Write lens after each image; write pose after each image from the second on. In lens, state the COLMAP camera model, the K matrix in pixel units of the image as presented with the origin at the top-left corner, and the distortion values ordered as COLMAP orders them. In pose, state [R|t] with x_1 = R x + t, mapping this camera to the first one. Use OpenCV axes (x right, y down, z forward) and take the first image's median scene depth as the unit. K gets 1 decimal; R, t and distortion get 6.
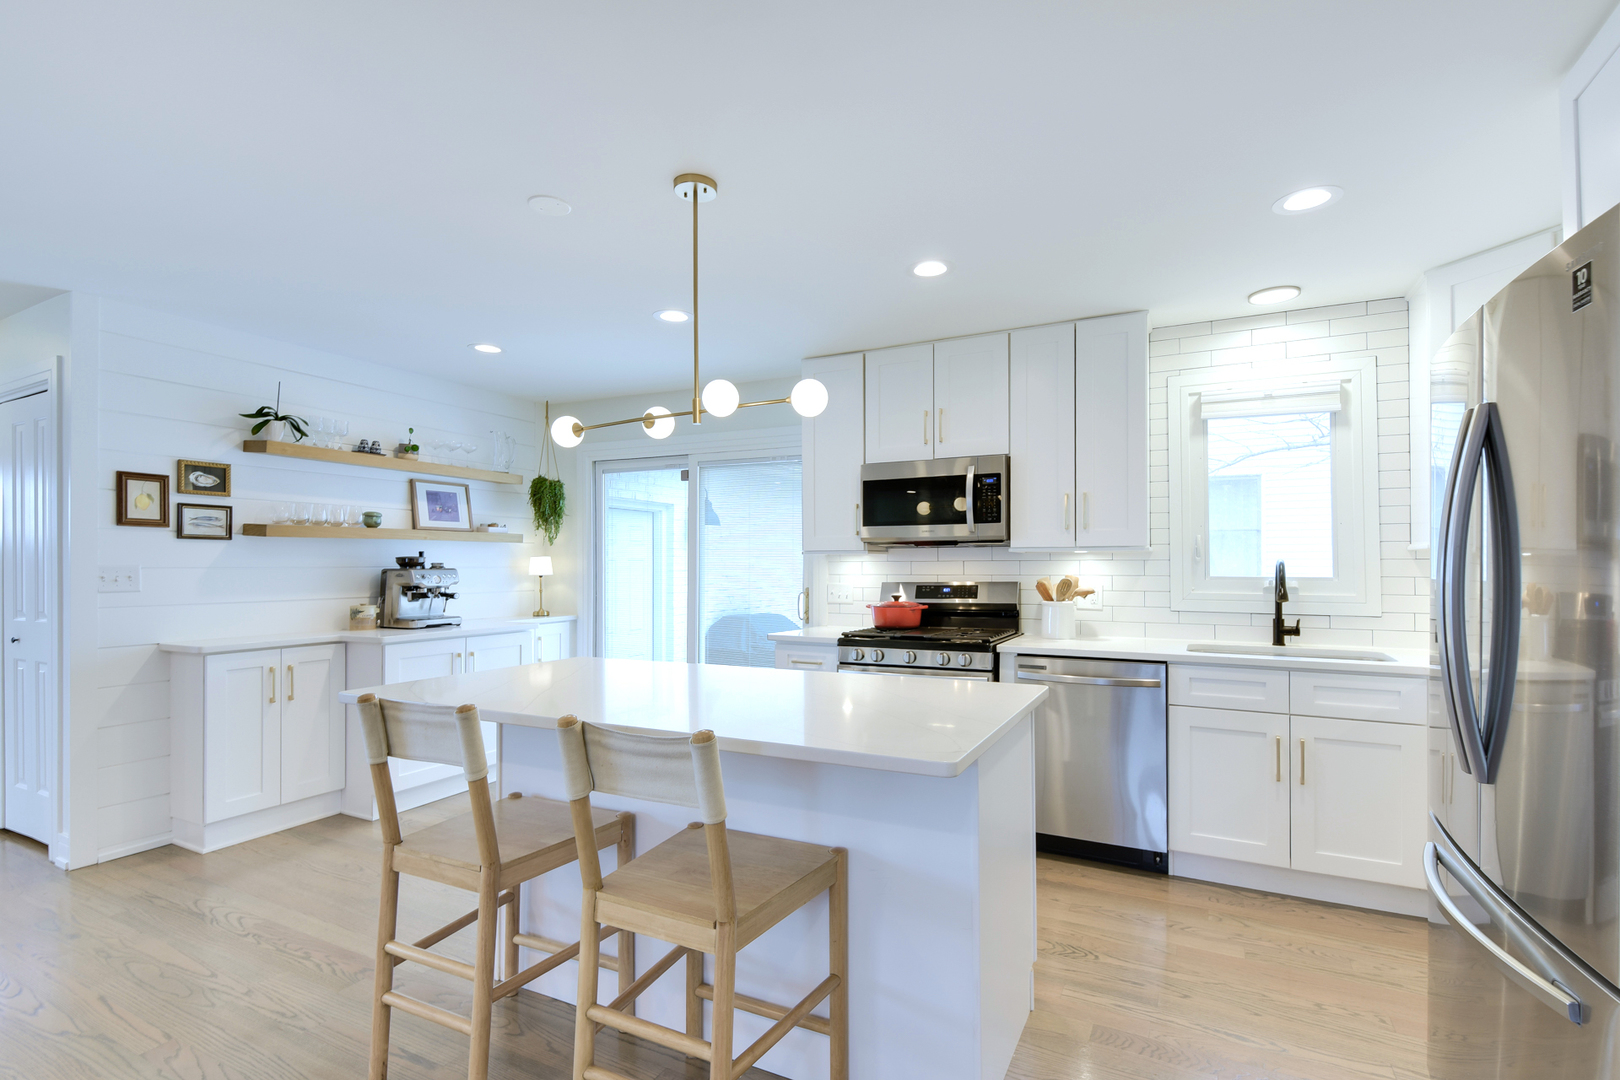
lens RADIAL K [[734.8, 0, 819.1], [0, 734.8, 557.3], [0, 0, 1]] dist [0.001170, -0.006754]
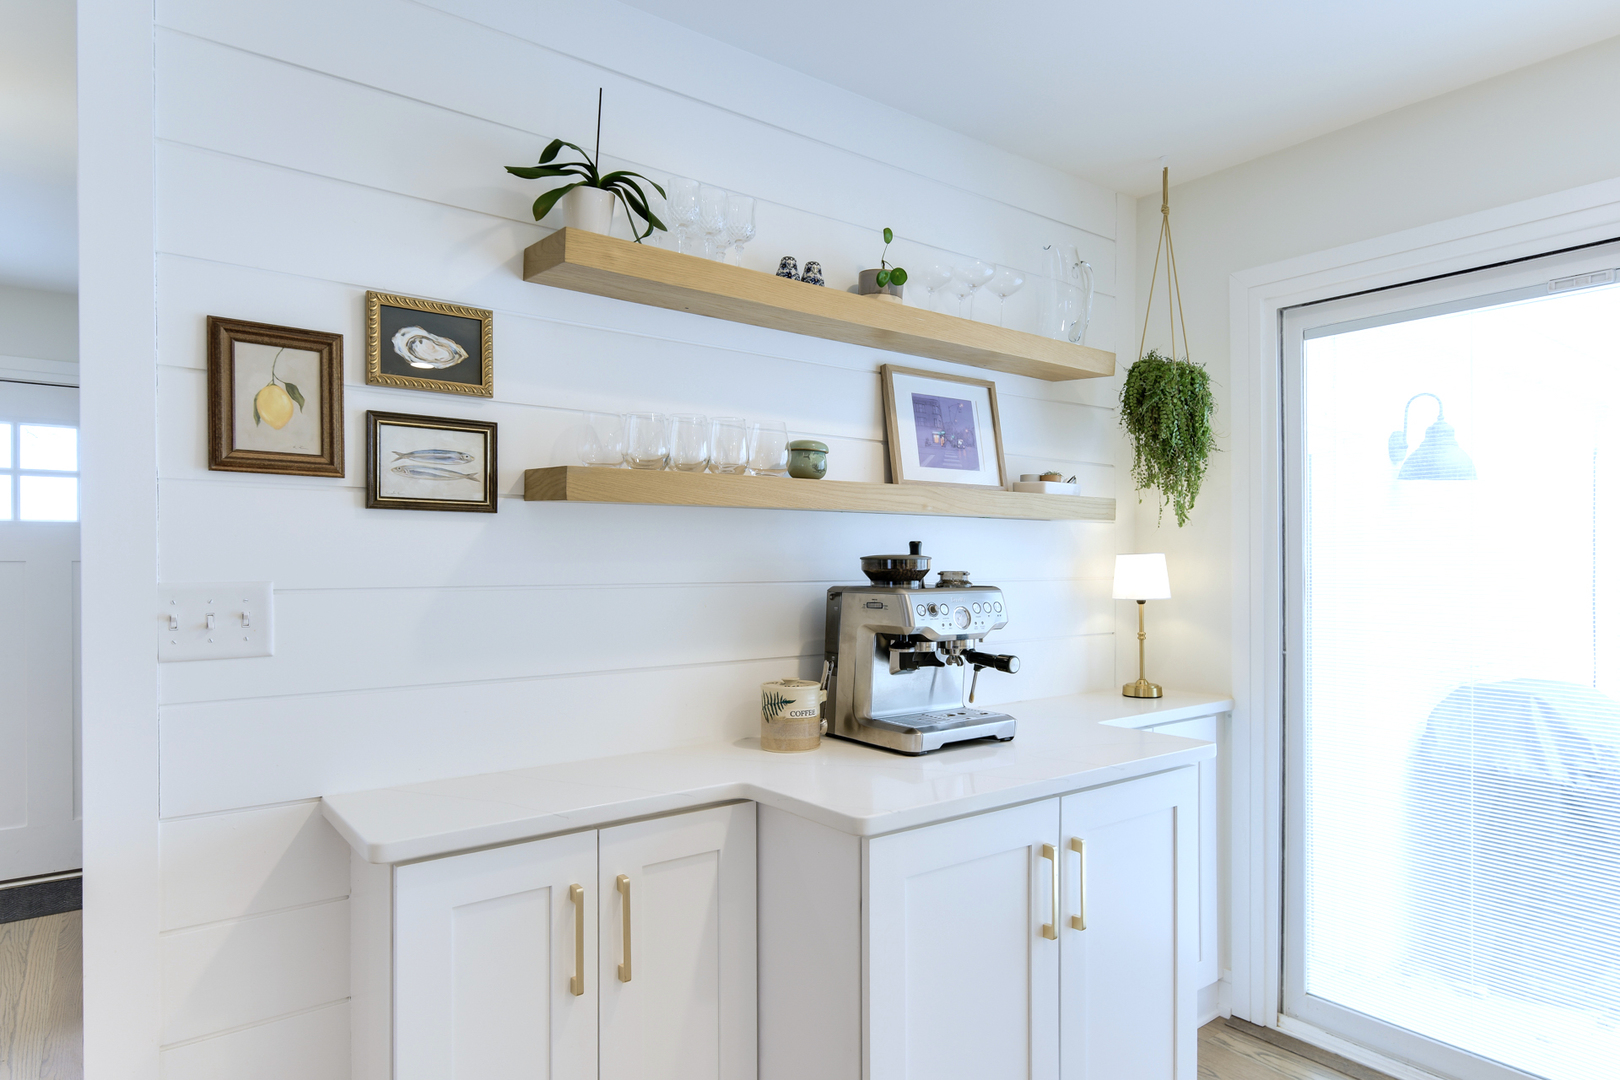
lens RADIAL K [[921.8, 0, 821.5], [0, 921.8, 568.6], [0, 0, 1]] dist [0.013818, -0.000297]
pose [[0.893739, 0.003299, -0.448575, -0.415027], [0.003764, 0.999883, 0.014855, -0.001481], [0.448572, -0.014965, 0.893622, 0.614192]]
